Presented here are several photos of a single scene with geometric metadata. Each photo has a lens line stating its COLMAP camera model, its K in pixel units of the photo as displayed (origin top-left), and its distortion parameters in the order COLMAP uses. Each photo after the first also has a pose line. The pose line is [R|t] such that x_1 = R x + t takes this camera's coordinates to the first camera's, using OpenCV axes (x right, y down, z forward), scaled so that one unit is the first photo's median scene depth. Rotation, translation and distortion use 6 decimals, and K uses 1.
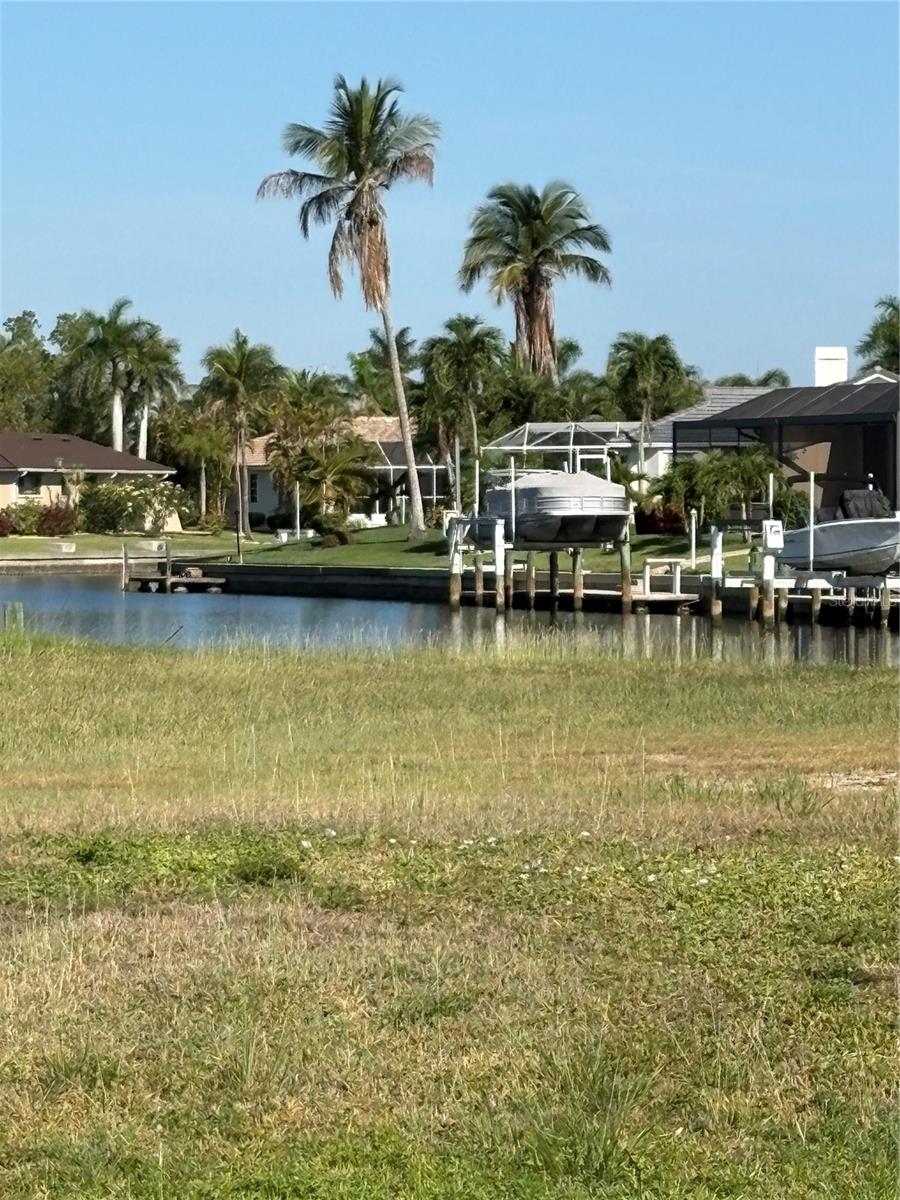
lens RADIAL K [[5272.9, 0, 448.1], [0, 5272.9, 603.4], [0, 0, 1]] dist [0.179342, 0.000000]
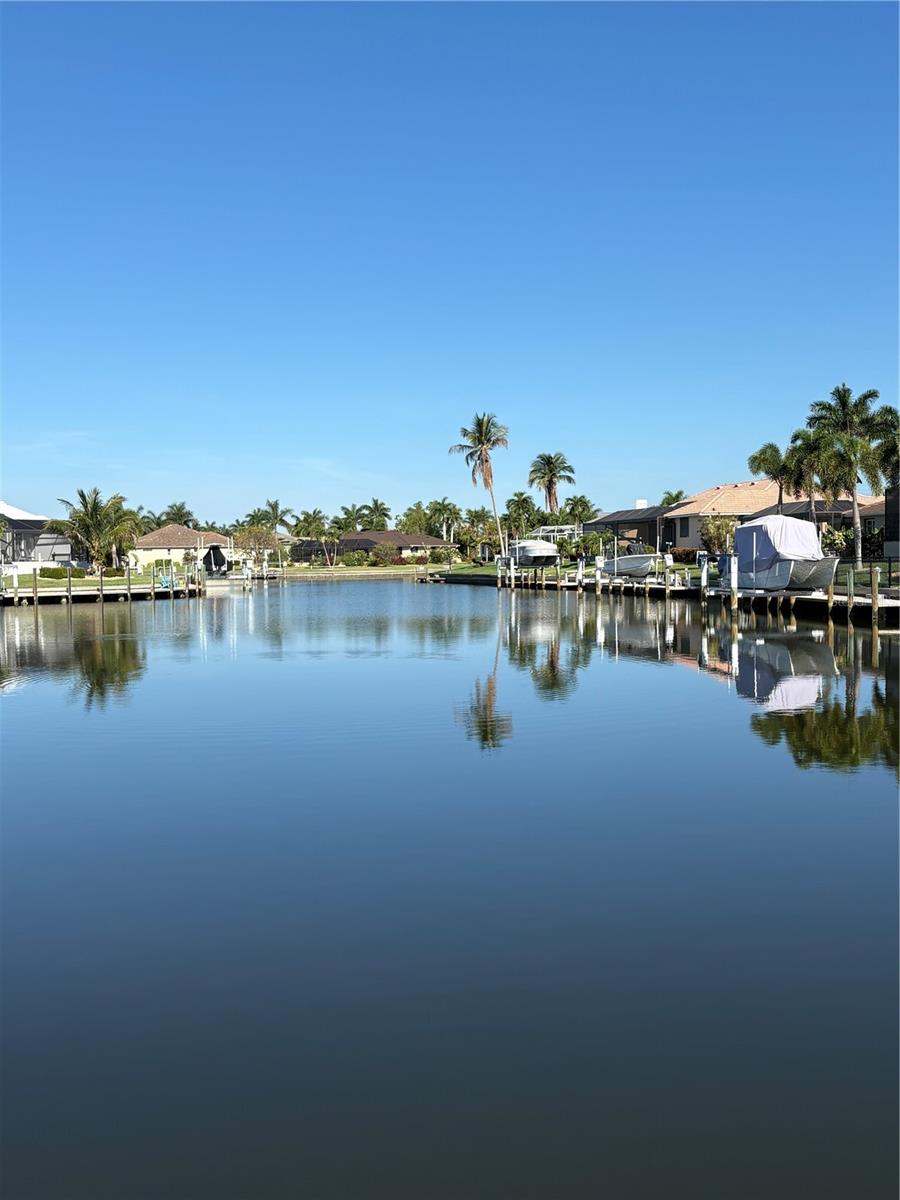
lens RADIAL K [[1235.9, 0, 432.7], [0, 1235.9, 636.7], [0, 0, 1]] dist [0.031956, 0.000000]
pose [[0.993675, -0.009205, -0.111916, 0.032754], [0.014421, 0.998843, 0.045887, -0.003782], [0.111364, -0.047211, 0.992658, 0.275816]]
